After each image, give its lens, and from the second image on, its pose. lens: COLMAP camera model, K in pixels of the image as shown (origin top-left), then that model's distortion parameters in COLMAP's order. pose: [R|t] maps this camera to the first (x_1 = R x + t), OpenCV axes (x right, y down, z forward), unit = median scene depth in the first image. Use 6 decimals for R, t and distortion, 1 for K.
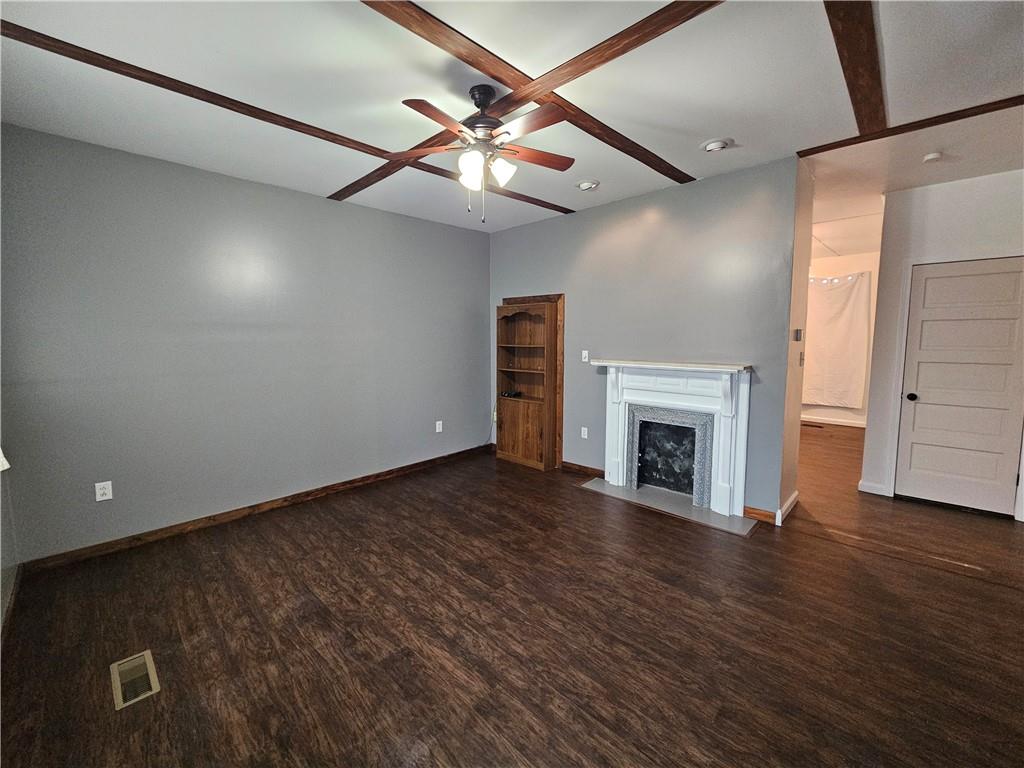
lens RADIAL K [[421.2, 0, 515.8], [0, 421.2, 380.1], [0, 0, 1]] dist [0.003020, -0.000551]
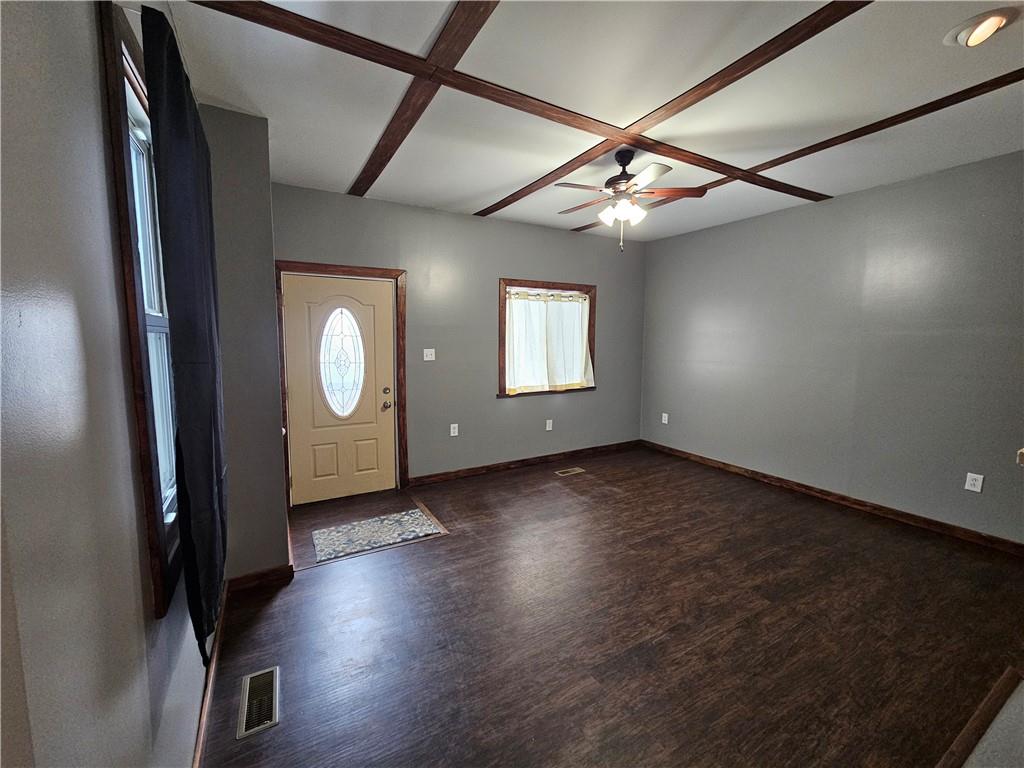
lens RADIAL K [[421.2, 0, 510.2], [0, 421.2, 383.2], [0, 0, 1]] dist [0.003020, -0.000551]
pose [[-0.281059, 0.108007, -0.953593, 0.968932], [-0.102883, 0.984529, 0.141834, -0.086732], [0.954160, 0.137973, -0.265598, 0.784841]]
